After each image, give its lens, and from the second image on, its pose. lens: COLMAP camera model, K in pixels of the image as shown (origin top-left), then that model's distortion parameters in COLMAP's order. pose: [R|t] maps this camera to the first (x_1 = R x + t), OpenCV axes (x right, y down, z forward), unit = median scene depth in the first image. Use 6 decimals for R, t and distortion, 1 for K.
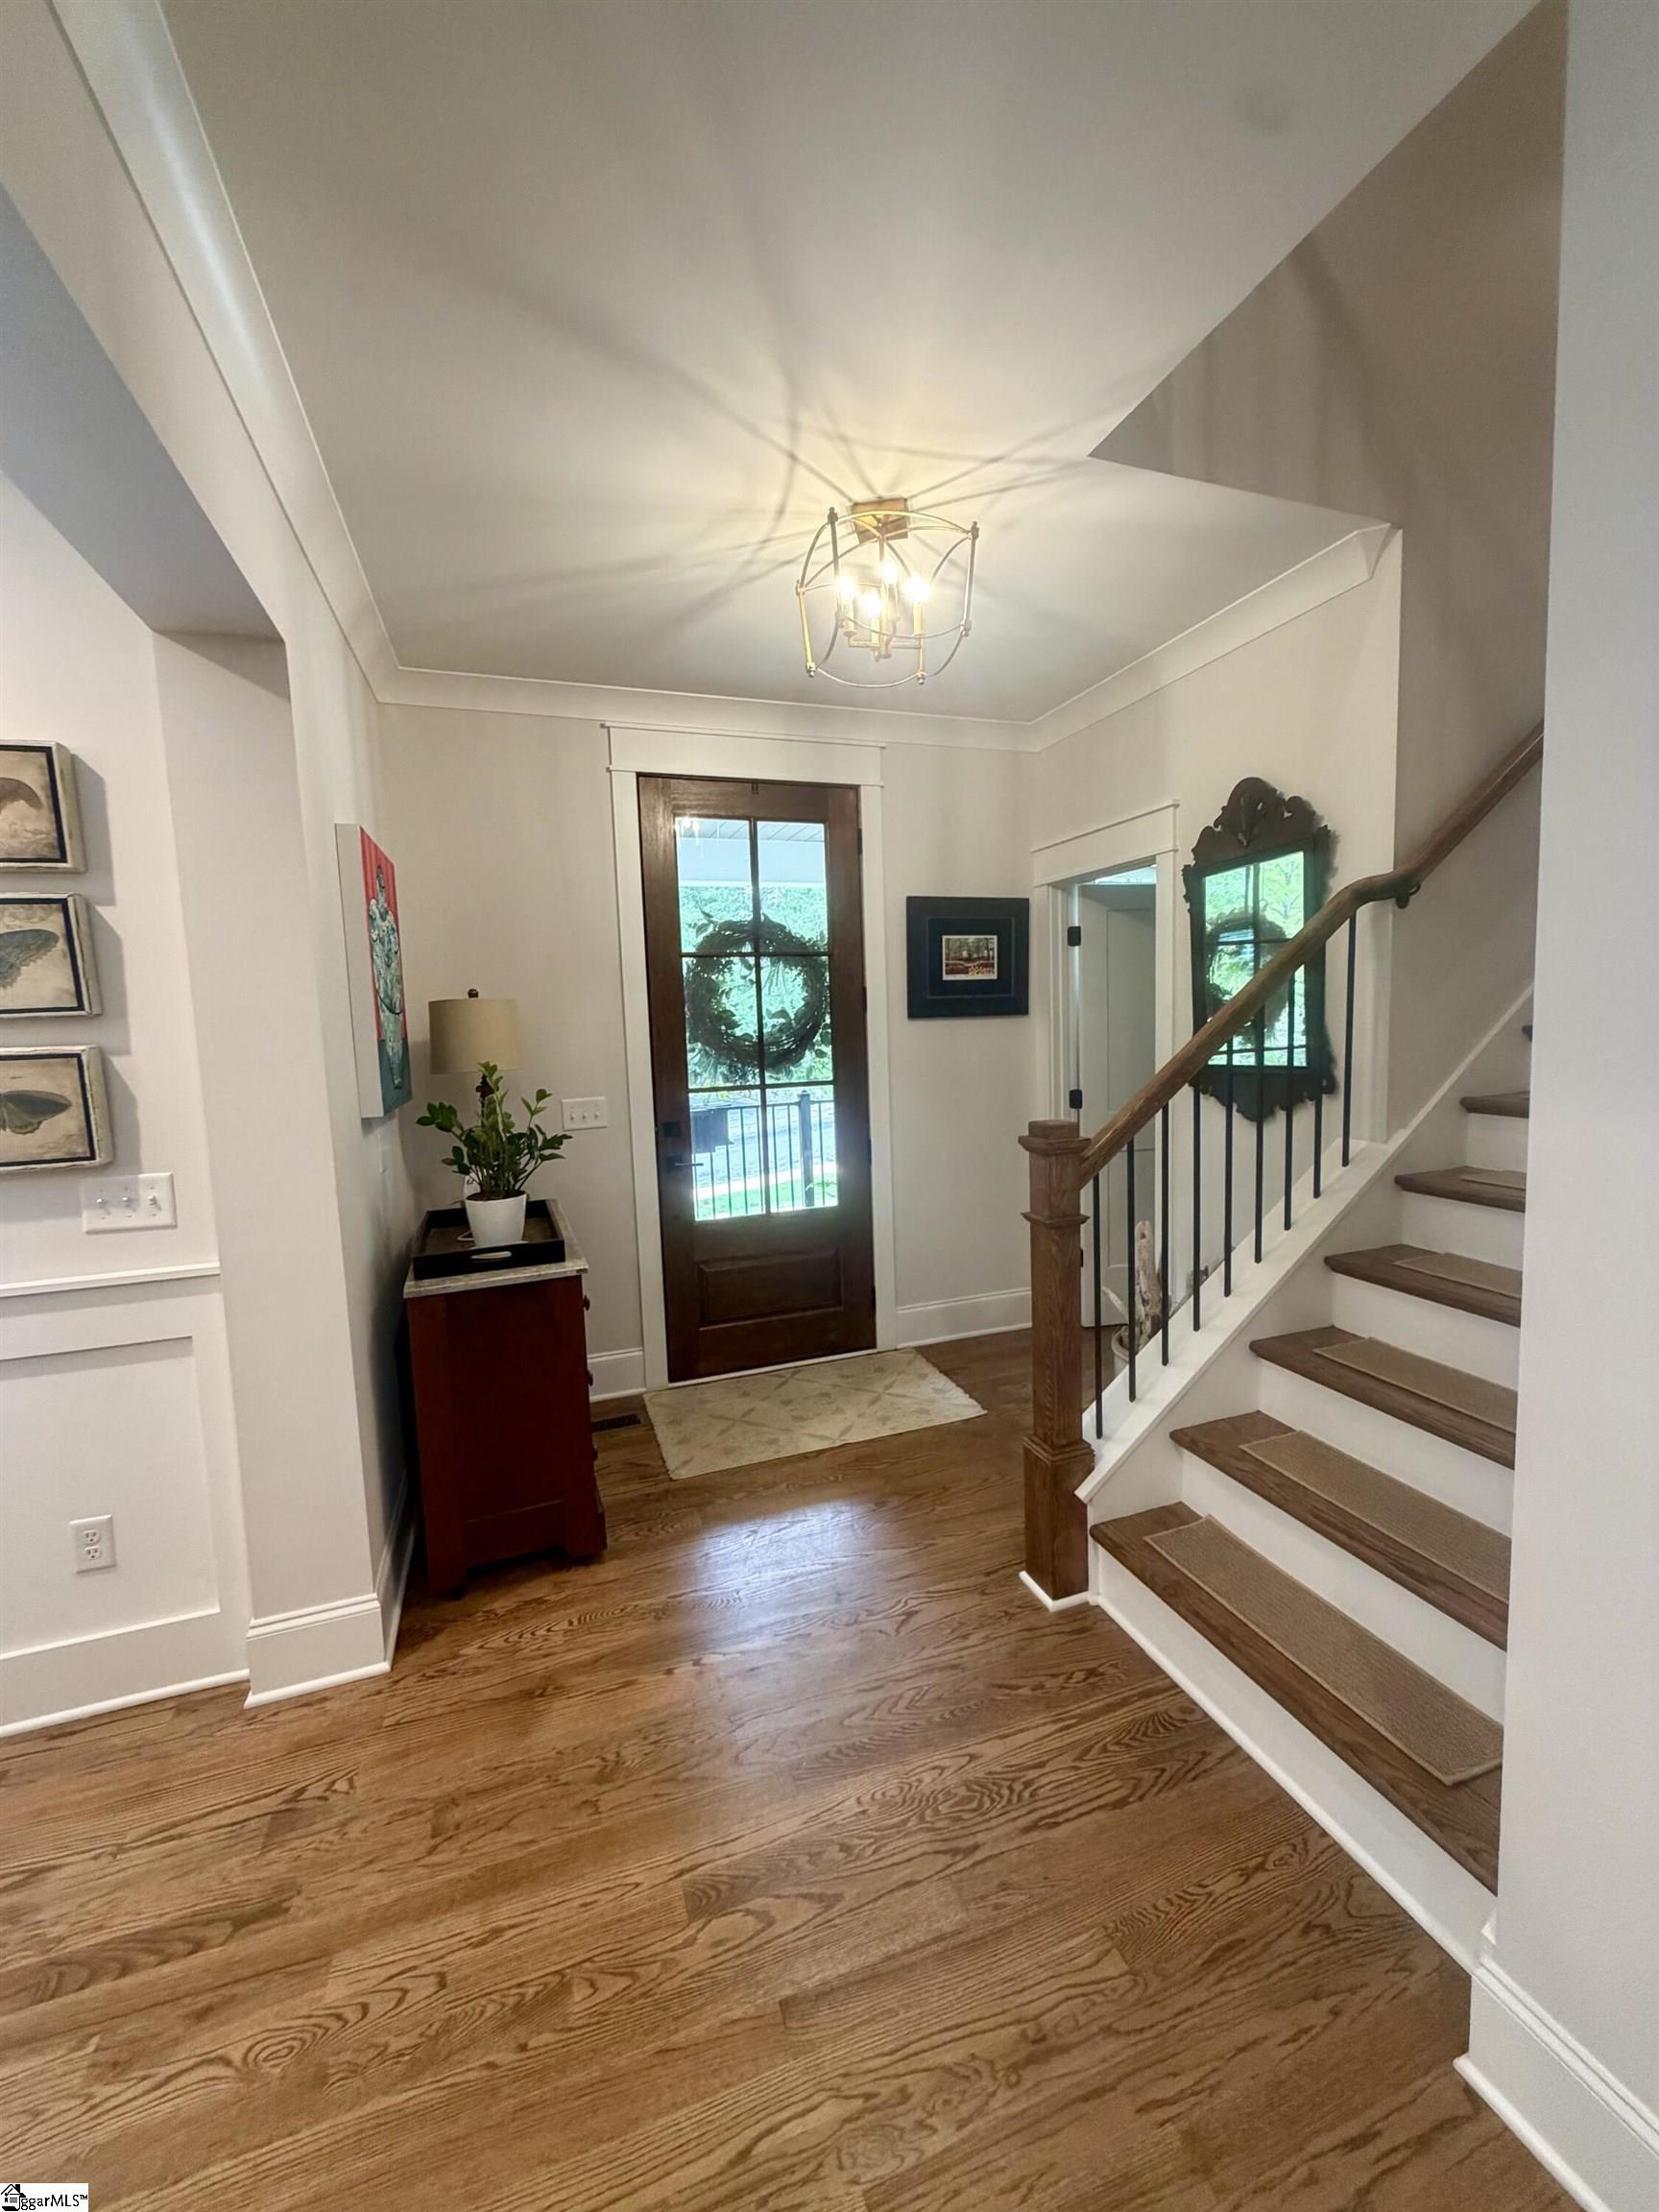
lens RADIAL K [[887.1, 0, 828.9], [0, 887.1, 1098.4], [0, 0, 1]] dist [0.002165, 0.000180]
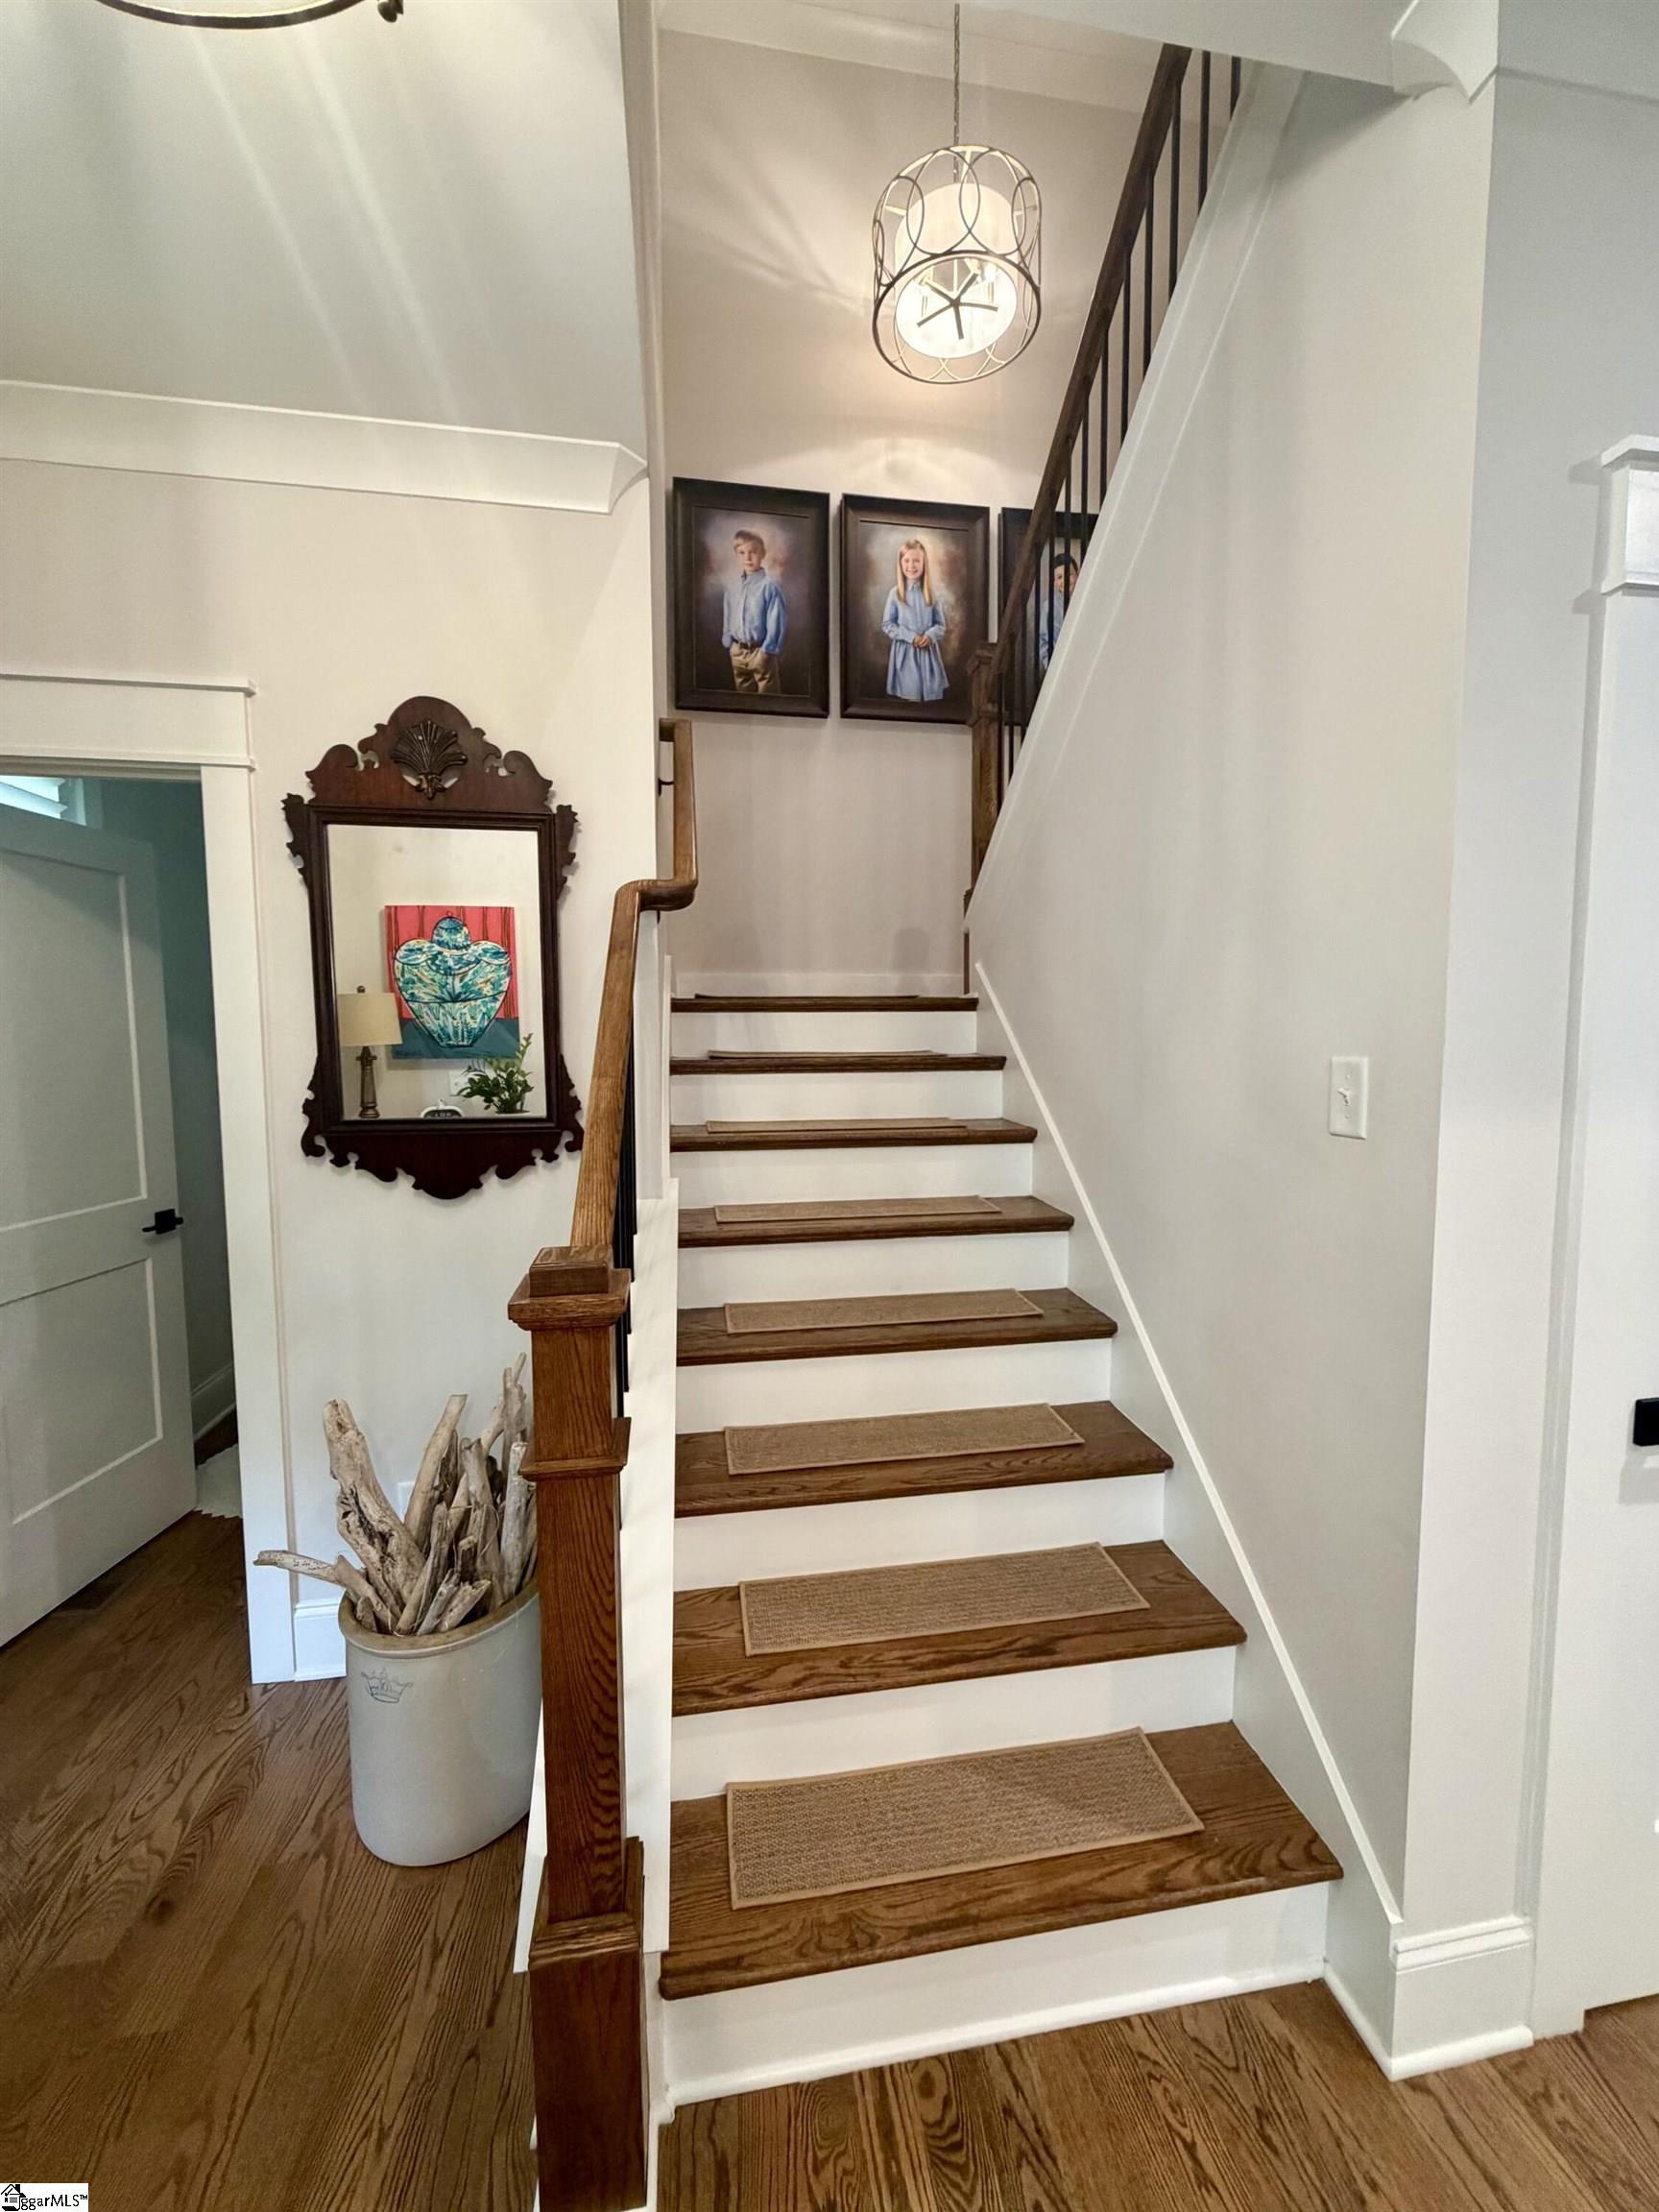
lens RADIAL K [[887.1, 0, 811.6], [0, 887.1, 1104.9], [0, 0, 1]] dist [0.002165, 0.000180]
pose [[0.176007, -0.050706, 0.983082, -0.164331], [0.091948, 0.995153, 0.034867, -0.050350], [-0.980085, 0.084256, 0.179816, 0.653510]]
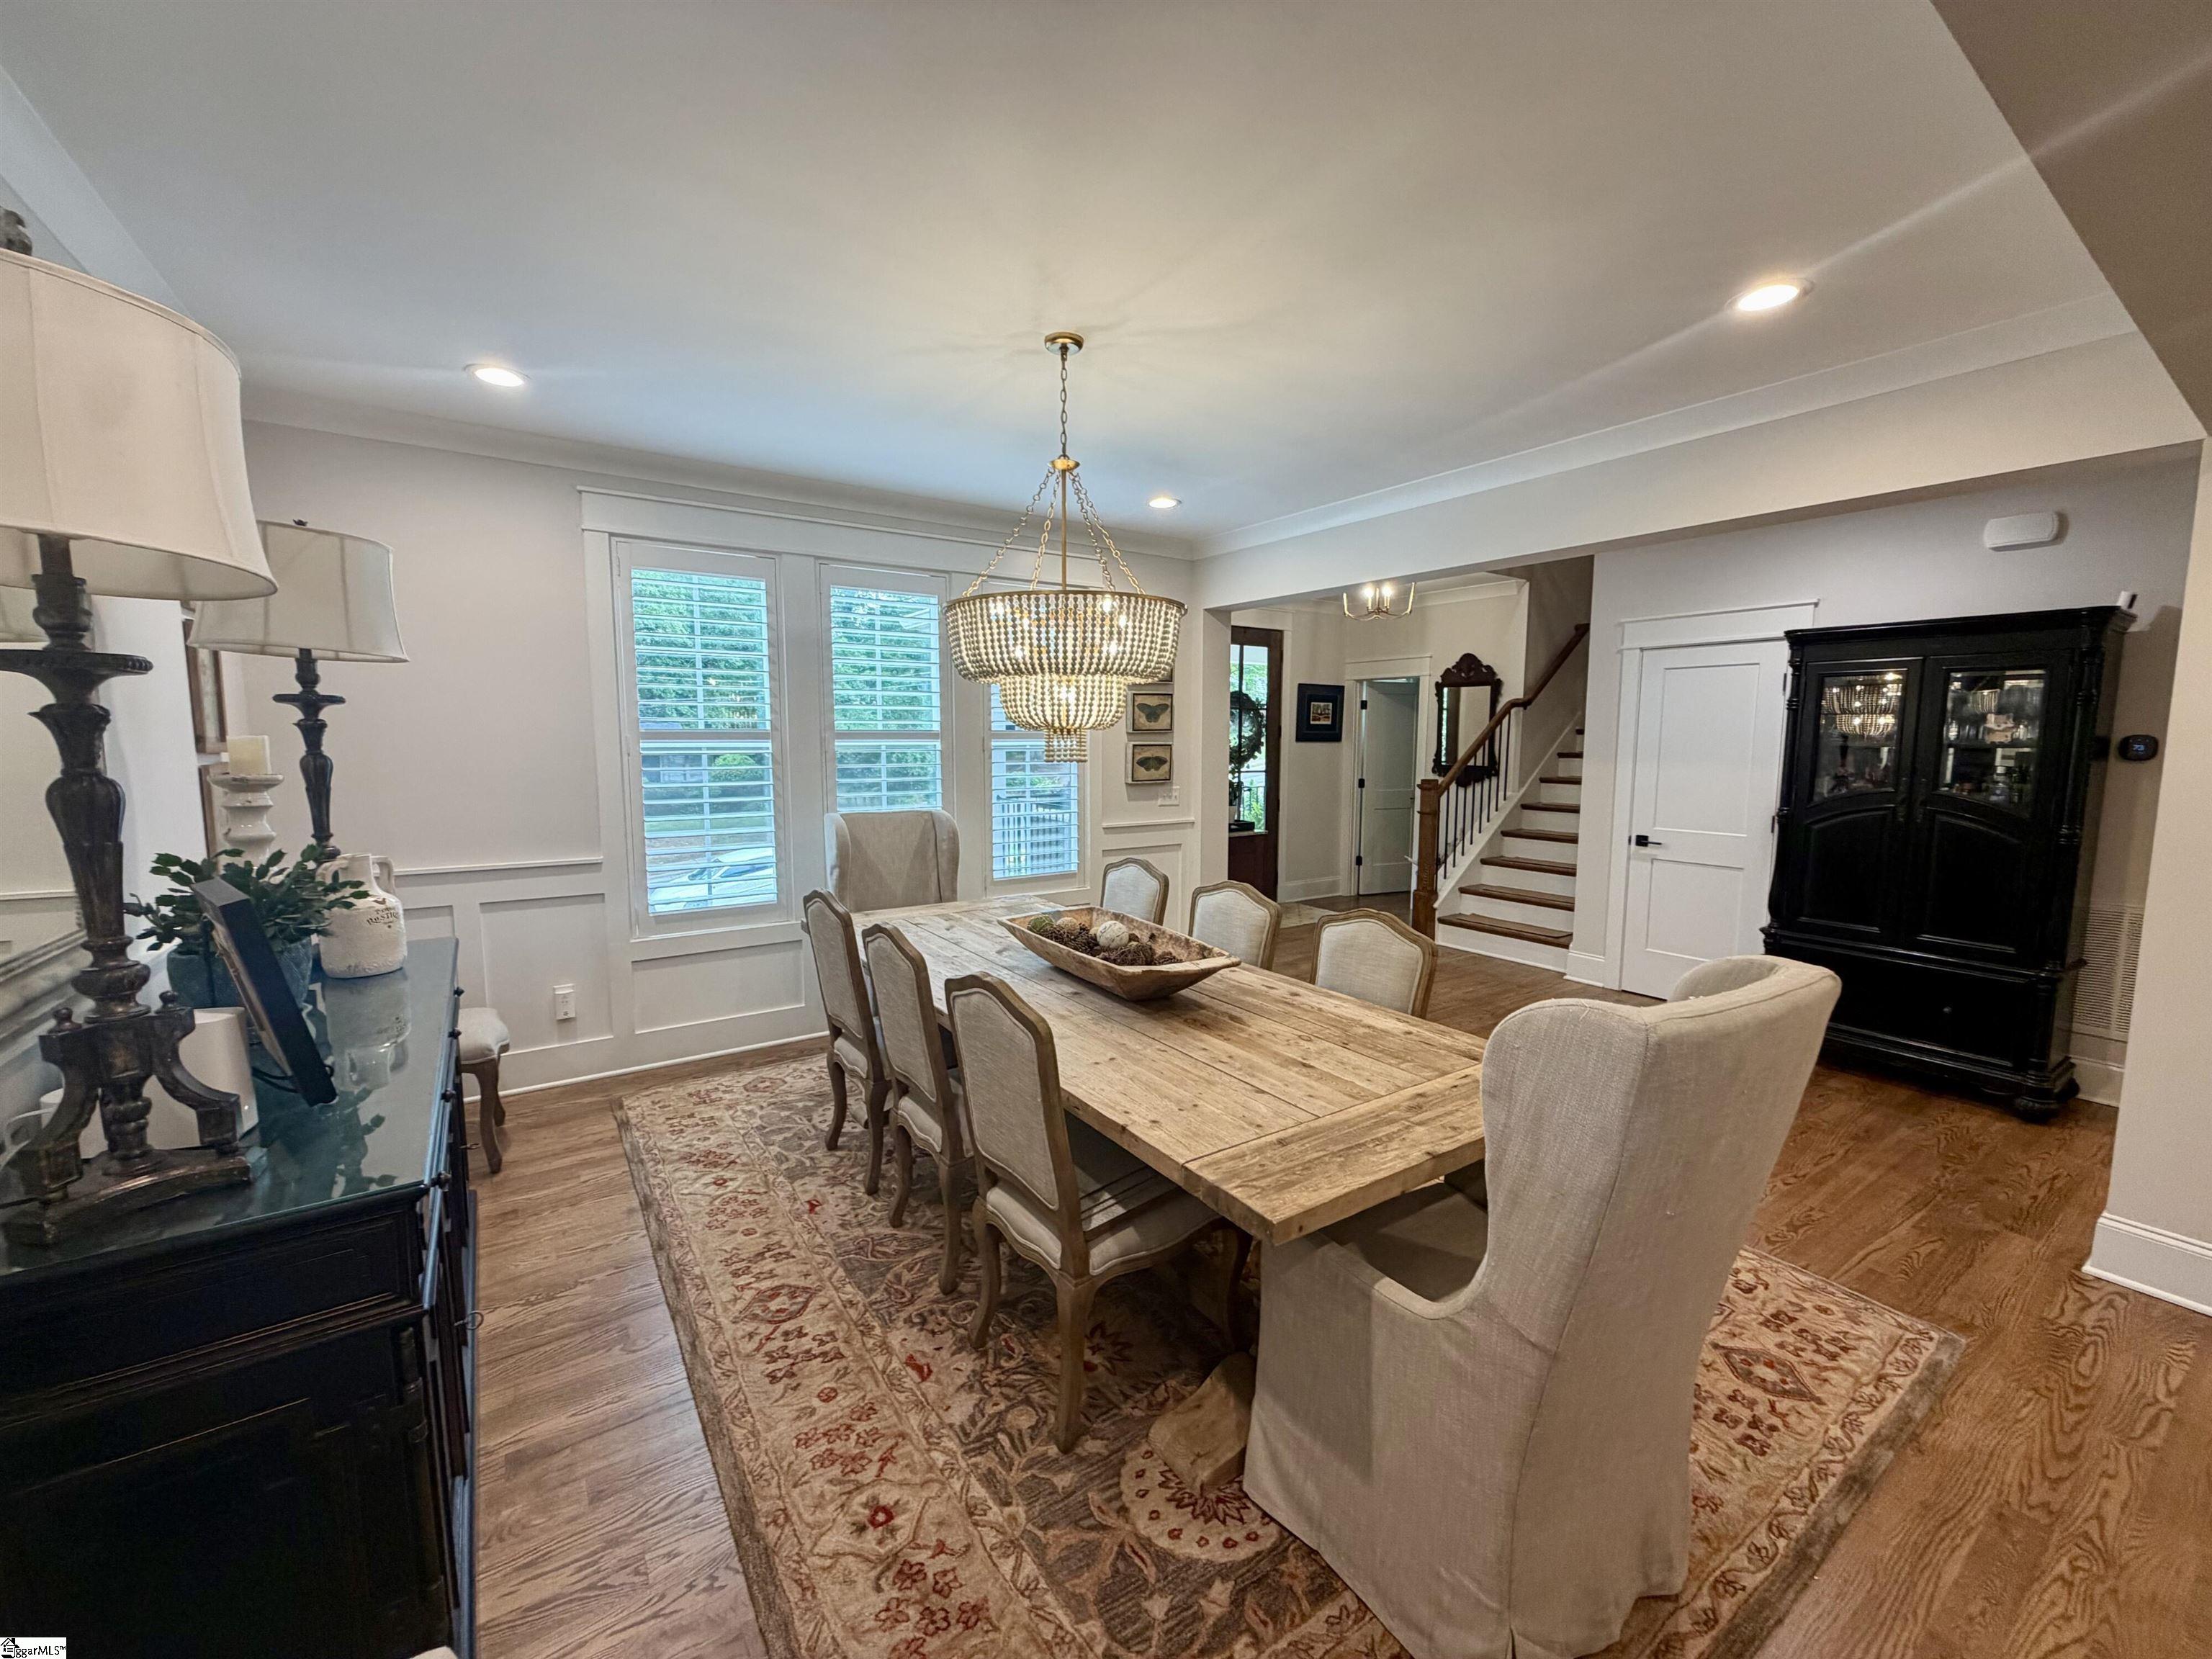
lens RADIAL K [[887.1, 0, 1099.0], [0, 887.1, 822.6], [0, 0, 1]] dist [0.002165, 0.000180]
pose [[0.967808, 0.013790, 0.251310, -1.266419], [-0.014772, 0.999889, 0.002021, 0.147485], [-0.251255, -0.005668, 0.967904, -1.289594]]
